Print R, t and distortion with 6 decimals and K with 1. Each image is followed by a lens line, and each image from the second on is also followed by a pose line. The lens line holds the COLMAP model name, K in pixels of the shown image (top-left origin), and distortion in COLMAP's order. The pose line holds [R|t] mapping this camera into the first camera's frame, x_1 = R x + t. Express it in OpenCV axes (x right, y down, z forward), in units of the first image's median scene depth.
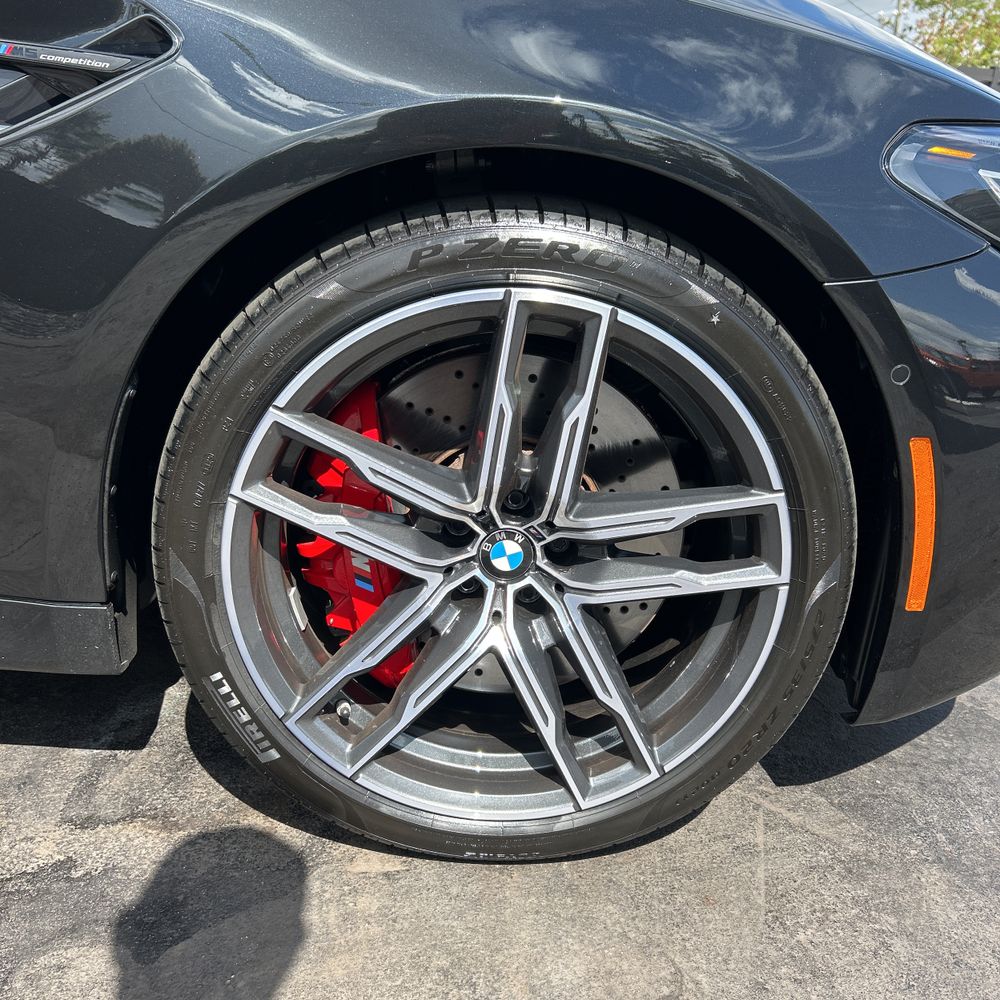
lens RADIAL K [[1037.1, 0, 517.0], [0, 1037.1, 500.1], [0, 0, 1]] dist [0.032581, -0.042560]
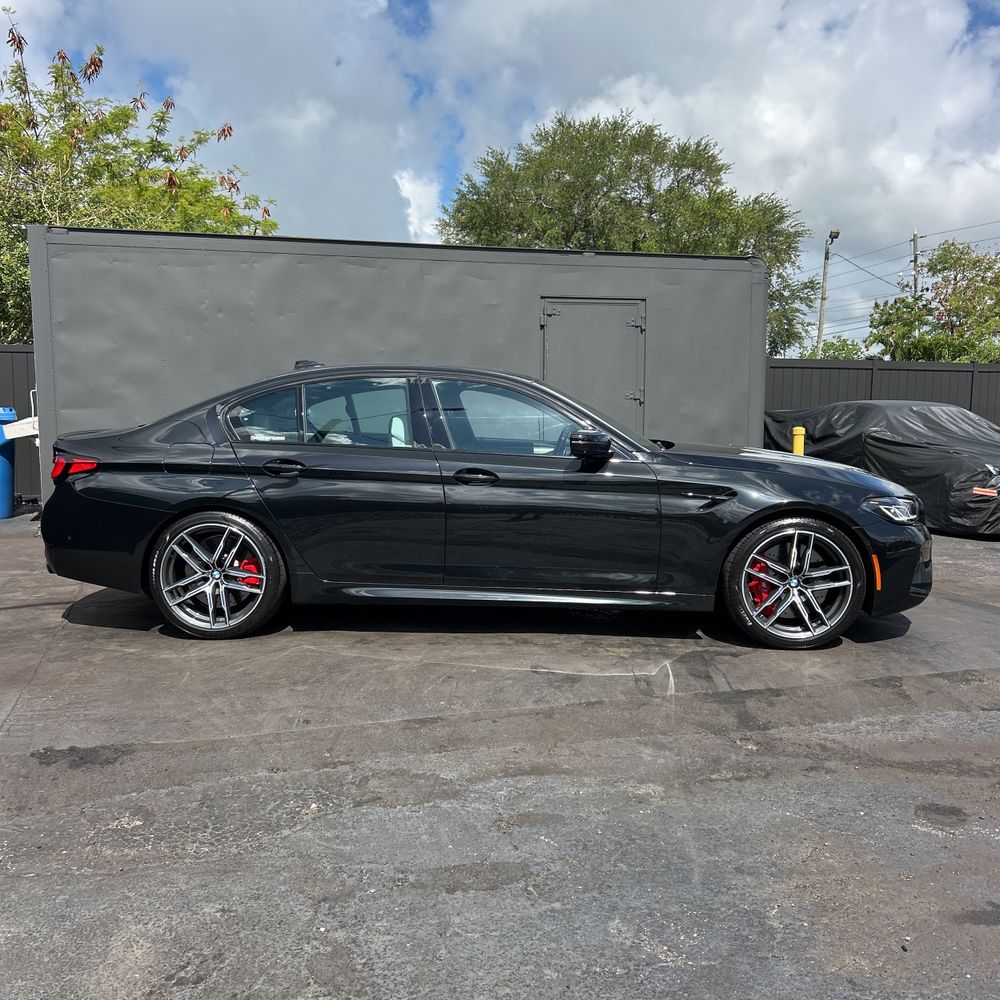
lens RADIAL K [[1026.0, 0, 500.0], [0, 1026.0, 500.0], [0, 0, 1]] dist [0.107447, -0.227016]
pose [[0.996525, -0.047477, -0.068437, -1.081617], [0.030972, 0.973944, -0.224663, 0.753301], [0.077320, 0.221763, 0.972030, -4.113491]]
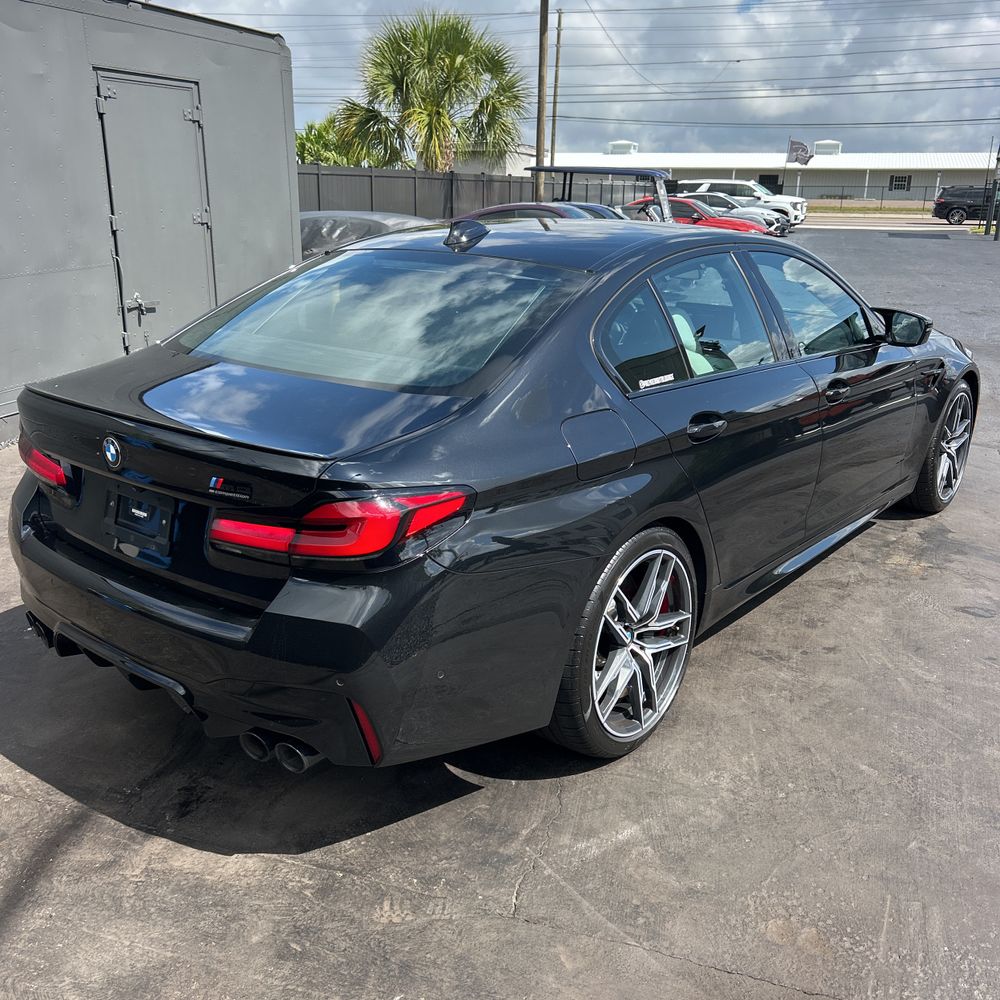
lens RADIAL K [[1021.6, 0, 512.8], [0, 1021.6, 501.0], [0, 0, 1]] dist [0.013109, 0.000643]
pose [[0.630561, -0.282468, 0.722914, -5.055530], [0.272644, 0.952677, 0.134432, -0.935689], [-0.726676, 0.112330, 0.677734, -0.829062]]
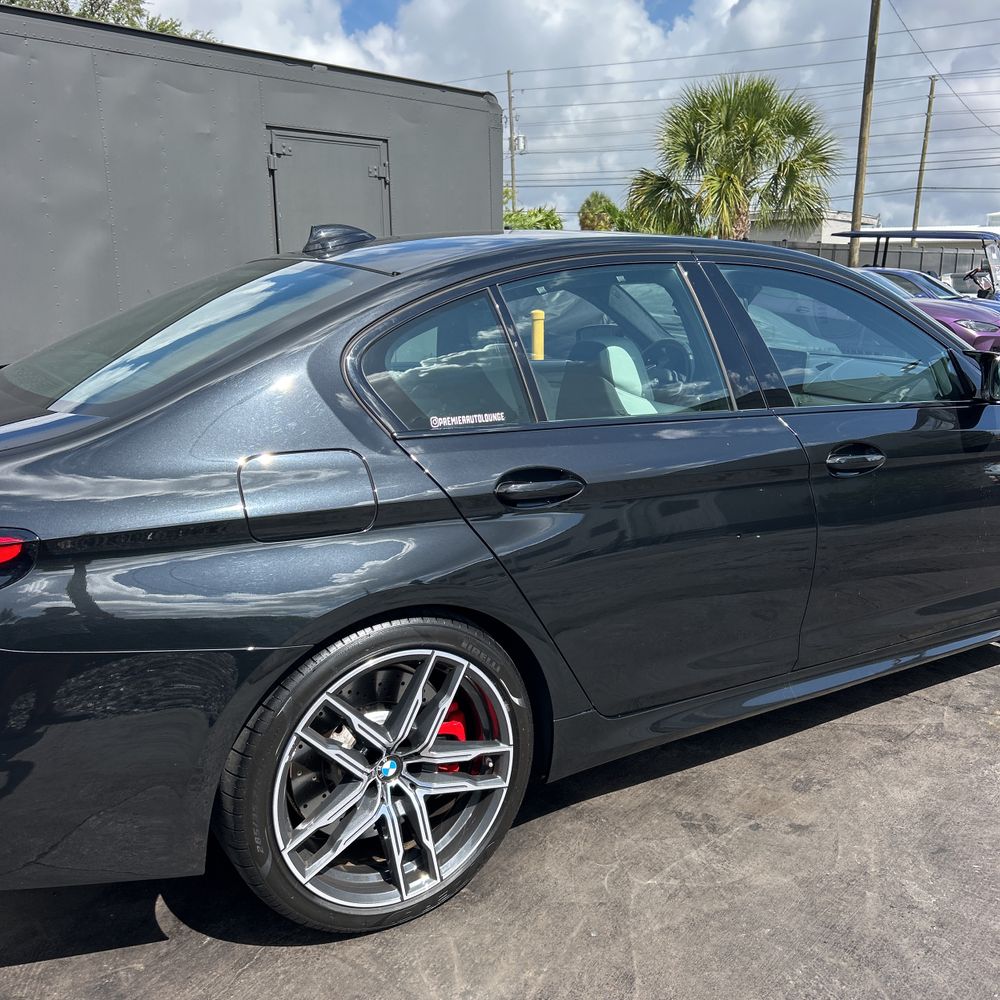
lens RADIAL K [[1018.1, 0, 500.0], [0, 1018.1, 500.0], [0, 0, 1]] dist [0.012608, 0.002748]
pose [[0.859391, -0.177831, 0.479398, -3.590766], [0.214646, 0.976431, -0.022581, -0.534600], [-0.464083, 0.122307, 0.877307, -1.074356]]
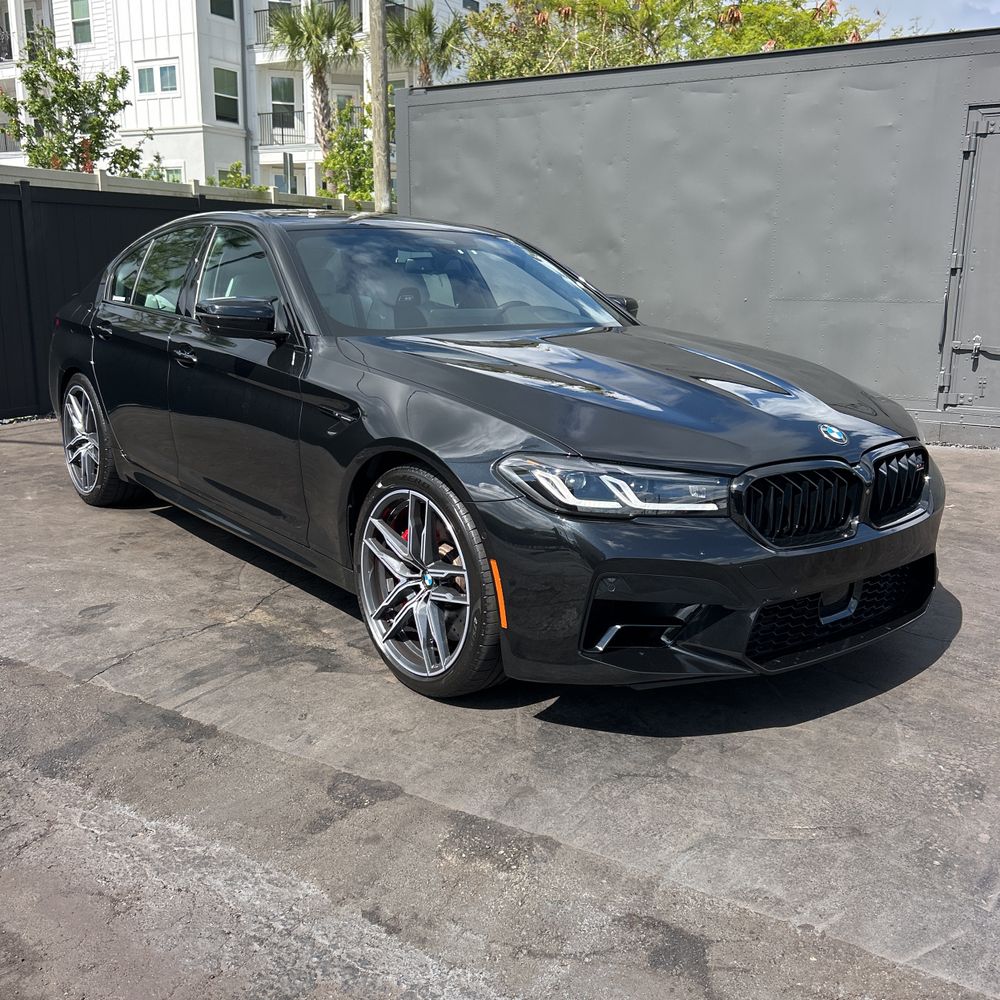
lens RADIAL K [[1027.6, 0, 492.3], [0, 1027.6, 502.6], [0, 0, 1]] dist [0.035136, -0.026456]
pose [[0.608109, 0.129225, -0.783266, 2.336401], [-0.232219, 0.972461, -0.019850, -0.140980], [0.759130, 0.193960, 0.621370, -0.682598]]
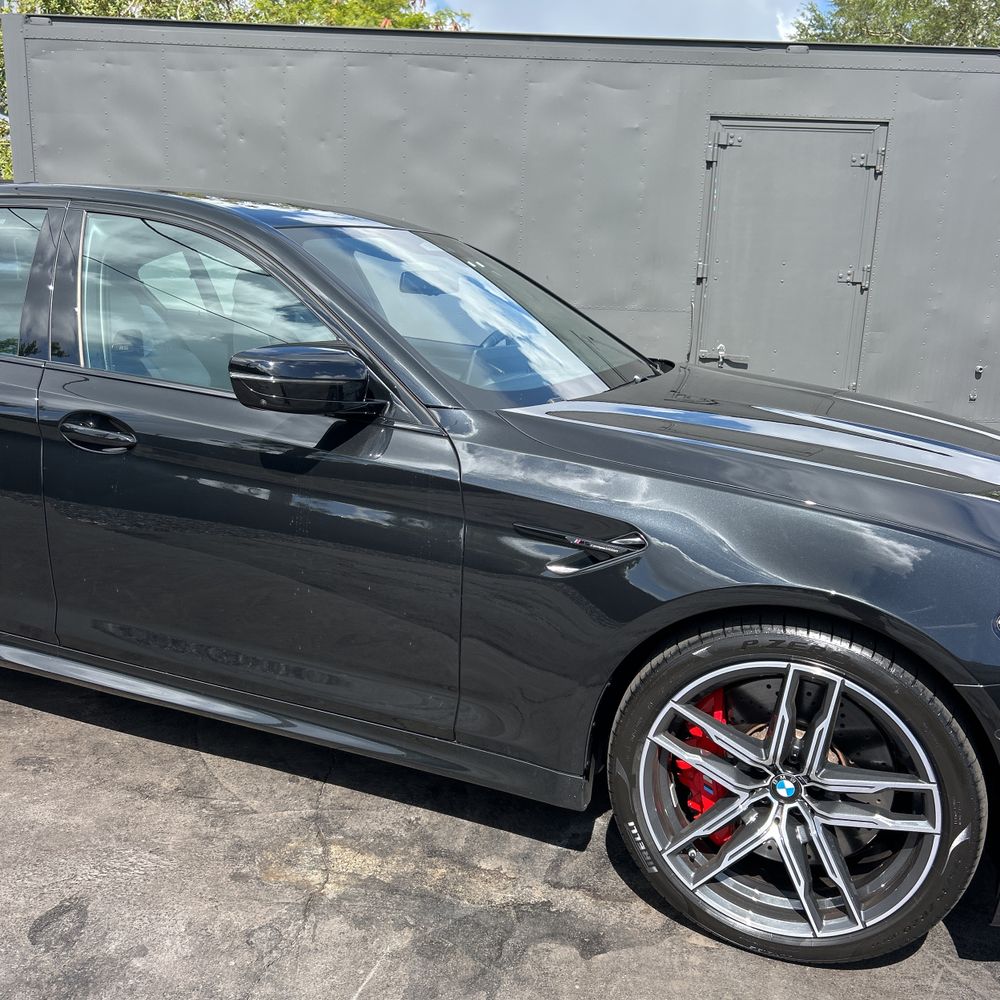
lens RADIAL K [[1031.0, 0, 503.0], [0, 1031.0, 501.5], [0, 0, 1]] dist [0.035302, -0.036116]
pose [[0.920337, 0.073278, -0.384201, 0.207185], [-0.117167, 0.988835, -0.092069, -0.233839], [0.373165, 0.129750, 0.918647, -1.013095]]
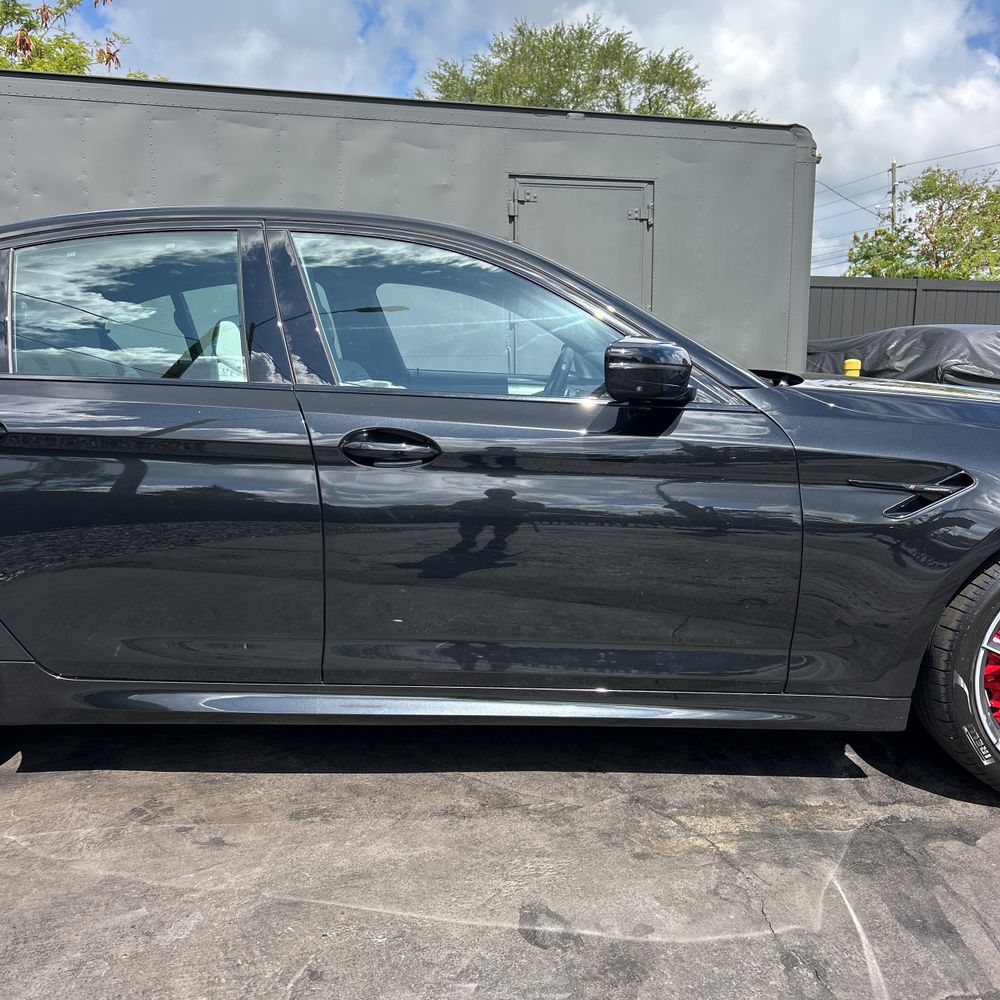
lens RADIAL K [[1027.6, 0, 492.3], [0, 1027.6, 502.6], [0, 0, 1]] dist [0.035136, -0.026456]
pose [[0.997659, -0.055128, -0.040474, -1.229113], [0.047516, 0.984378, -0.169537, 0.016882], [0.049188, 0.167217, 0.984692, -1.431953]]
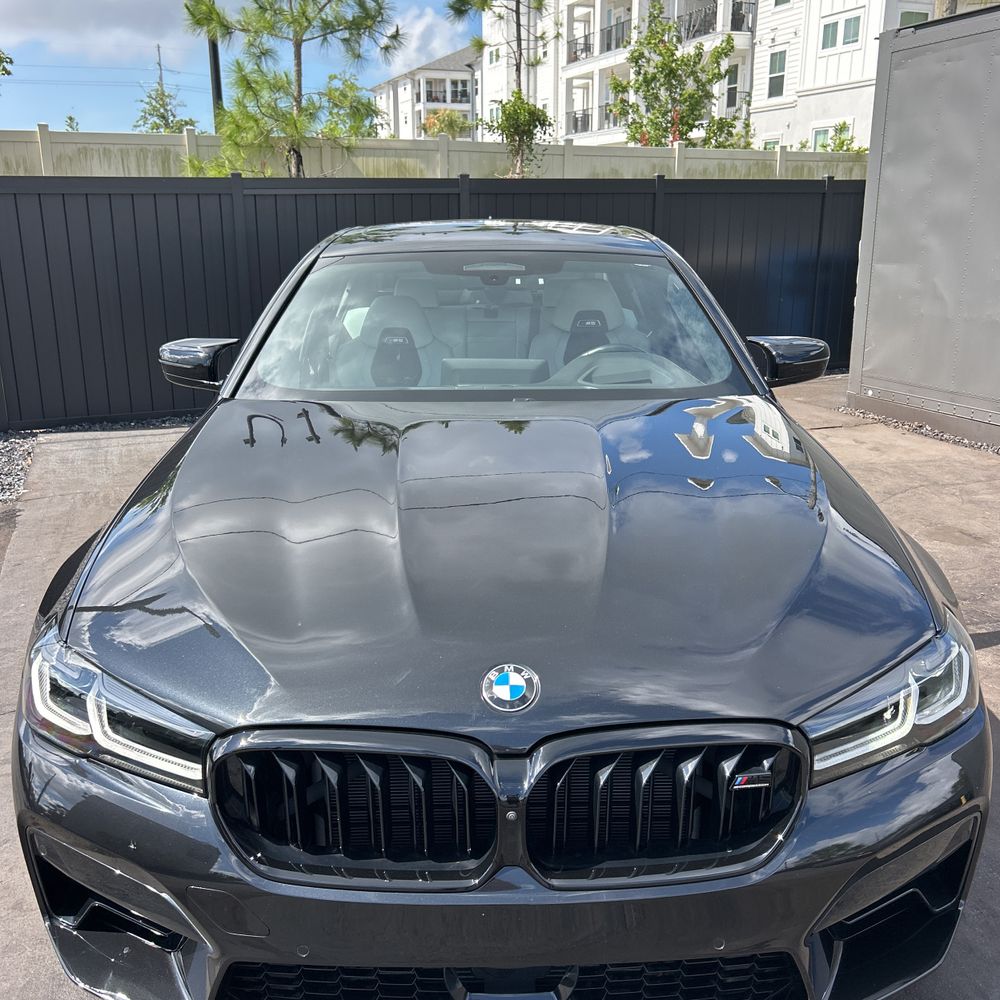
lens RADIAL K [[1014.7, 0, 499.3], [0, 1014.7, 502.5], [0, 0, 1]] dist [0.022374, -0.001834]
pose [[-0.014216, 0.216066, -0.976275, 2.088614], [-0.318761, 0.924451, 0.209238, -1.185228], [0.947728, 0.314173, 0.055732, 1.595657]]
